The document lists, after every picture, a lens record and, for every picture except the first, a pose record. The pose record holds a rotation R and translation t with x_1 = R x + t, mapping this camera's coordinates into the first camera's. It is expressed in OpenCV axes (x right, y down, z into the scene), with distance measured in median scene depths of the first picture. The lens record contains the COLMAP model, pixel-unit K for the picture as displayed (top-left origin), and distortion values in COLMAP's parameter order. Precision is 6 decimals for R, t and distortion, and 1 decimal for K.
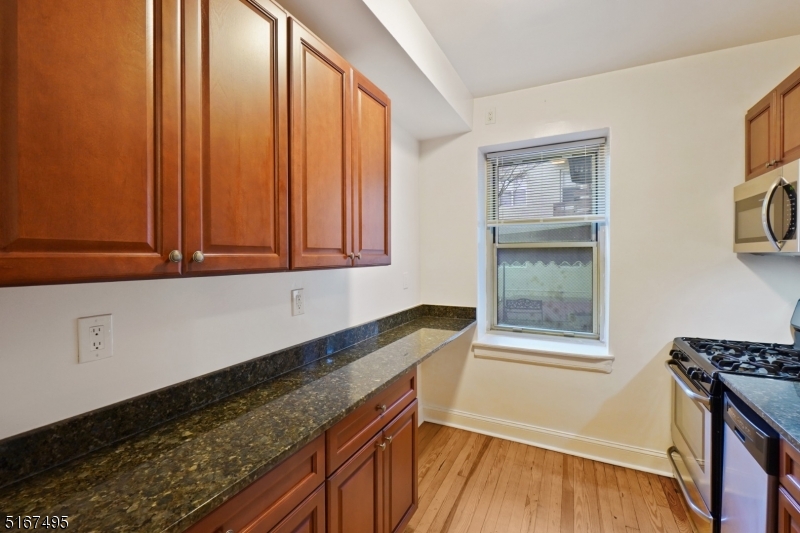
lens RADIAL K [[354.2, 0, 400.6], [0, 354.2, 255.1], [0, 0, 1]] dist [-0.000209, -0.000400]
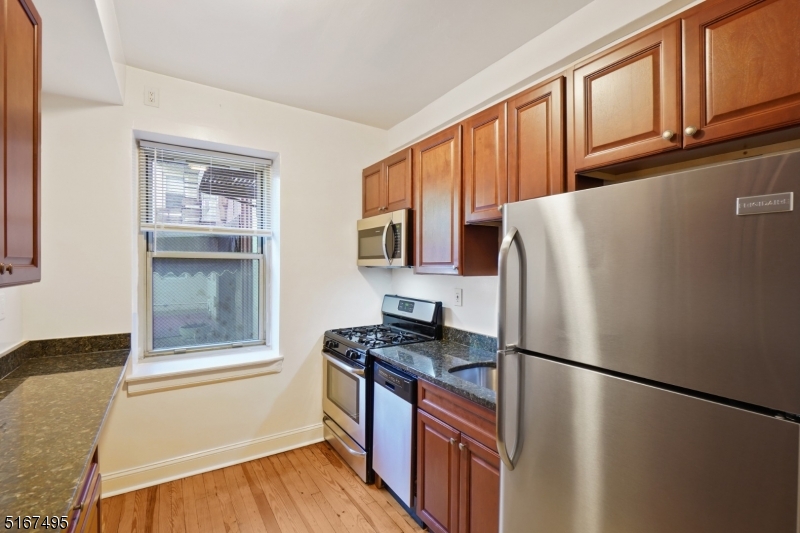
lens RADIAL K [[355.4, 0, 389.7], [0, 355.4, 266.1], [0, 0, 1]] dist [-0.001494, -0.000262]
pose [[0.517689, 0.005424, 0.855552, -0.191067], [-0.007038, 0.999973, -0.002080, -0.002618], [-0.855540, -0.004945, 0.517713, 0.118938]]
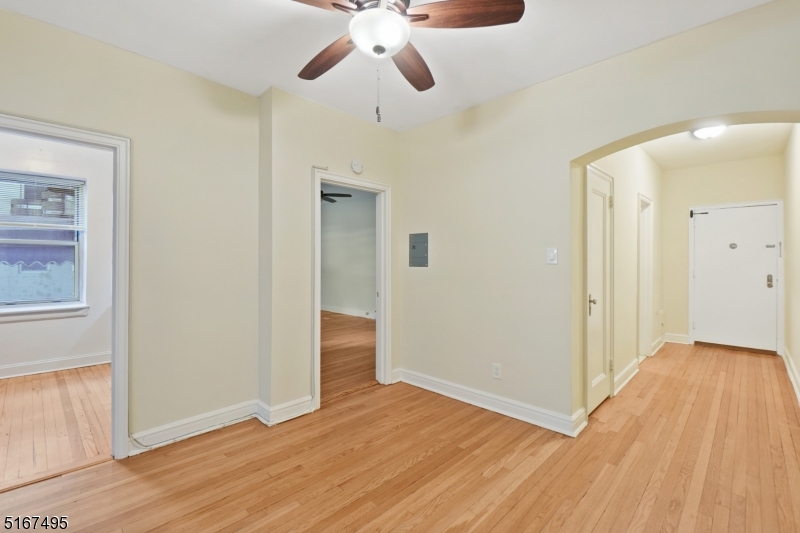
lens RADIAL K [[355.4, 0, 389.7], [0, 355.4, 266.1], [0, 0, 1]] dist [-0.001494, -0.000262]
pose [[0.317158, -0.000071, 0.948373, -0.613447], [-0.006067, 0.999979, 0.002104, 0.068630], [-0.948353, -0.006421, 0.317151, -1.000906]]
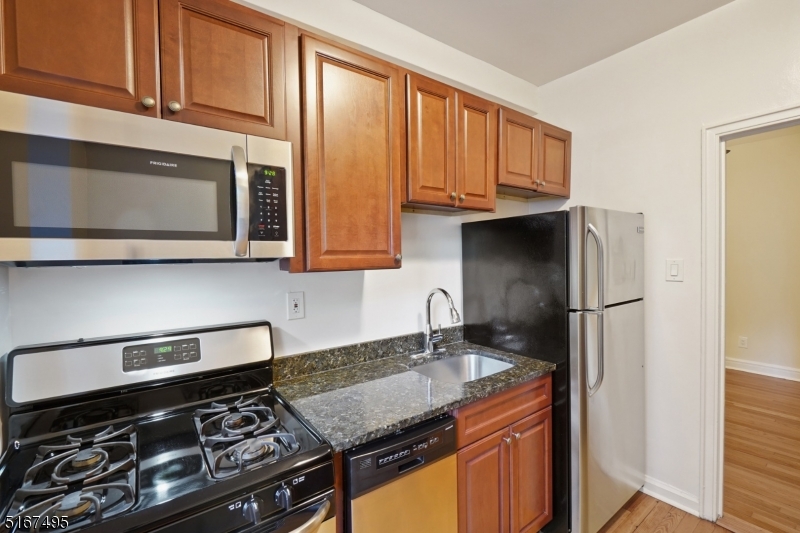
lens RADIAL K [[355.4, 0, 389.7], [0, 355.4, 266.1], [0, 0, 1]] dist [-0.001494, -0.000262]
pose [[-0.888479, 0.011180, 0.458781, 0.363321], [0.023173, 0.999521, 0.020521, 0.001092], [-0.458331, 0.028864, -0.888313, 1.037483]]
